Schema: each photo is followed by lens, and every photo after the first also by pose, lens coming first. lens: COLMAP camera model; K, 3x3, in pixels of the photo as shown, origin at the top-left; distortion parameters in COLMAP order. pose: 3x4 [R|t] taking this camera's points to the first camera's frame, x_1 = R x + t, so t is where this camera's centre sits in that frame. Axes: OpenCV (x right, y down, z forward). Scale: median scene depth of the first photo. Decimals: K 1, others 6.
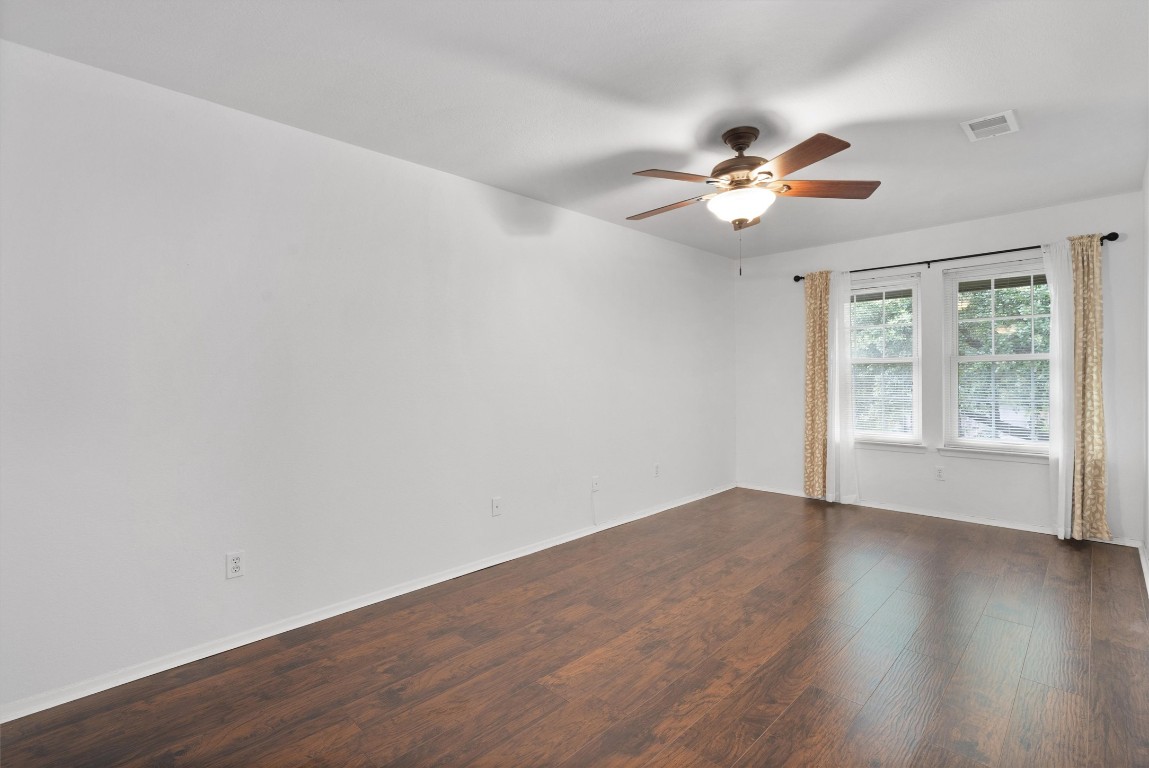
lens RADIAL K [[522.3, 0, 562.0], [0, 522.3, 382.8], [0, 0, 1]] dist [-0.002814, 0.000099]
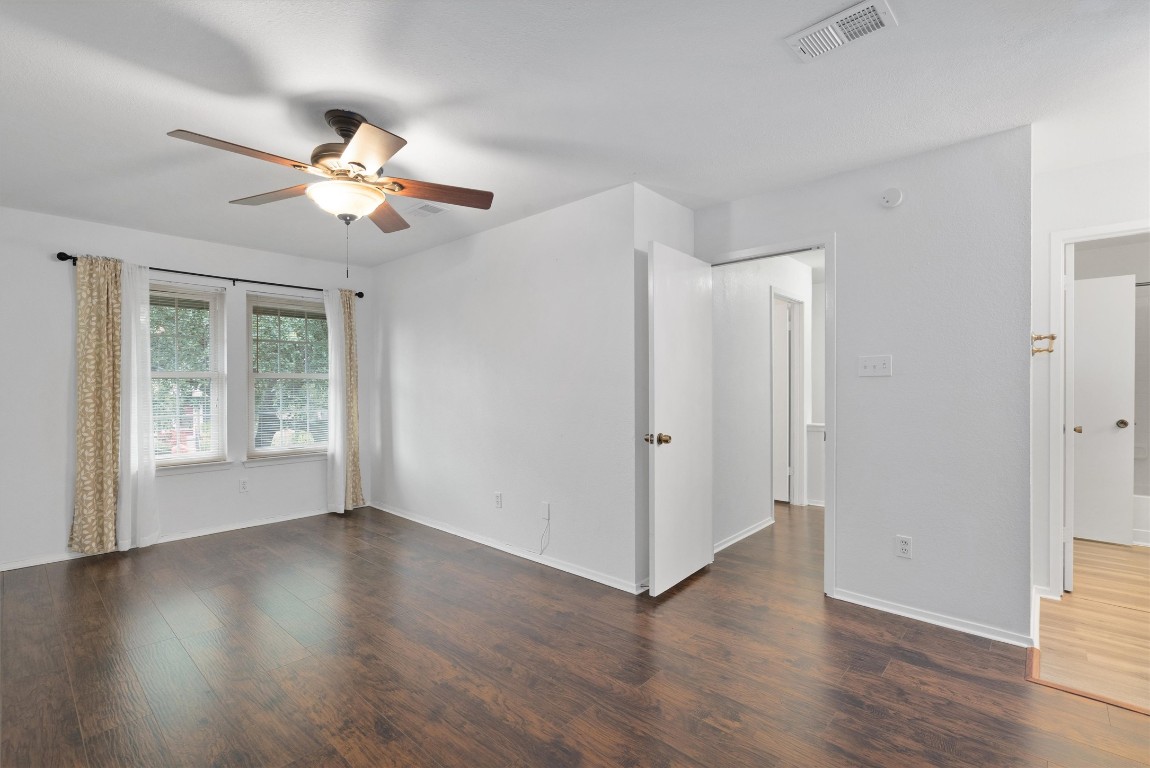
lens RADIAL K [[522.7, 0, 562.5], [0, 522.7, 387.1], [0, 0, 1]] dist [-0.002814, 0.000099]
pose [[-0.029878, 0.006941, 0.999529, -0.335884], [0.017902, 0.999819, -0.006408, -0.003480], [-0.999393, 0.017702, -0.029997, 0.394974]]
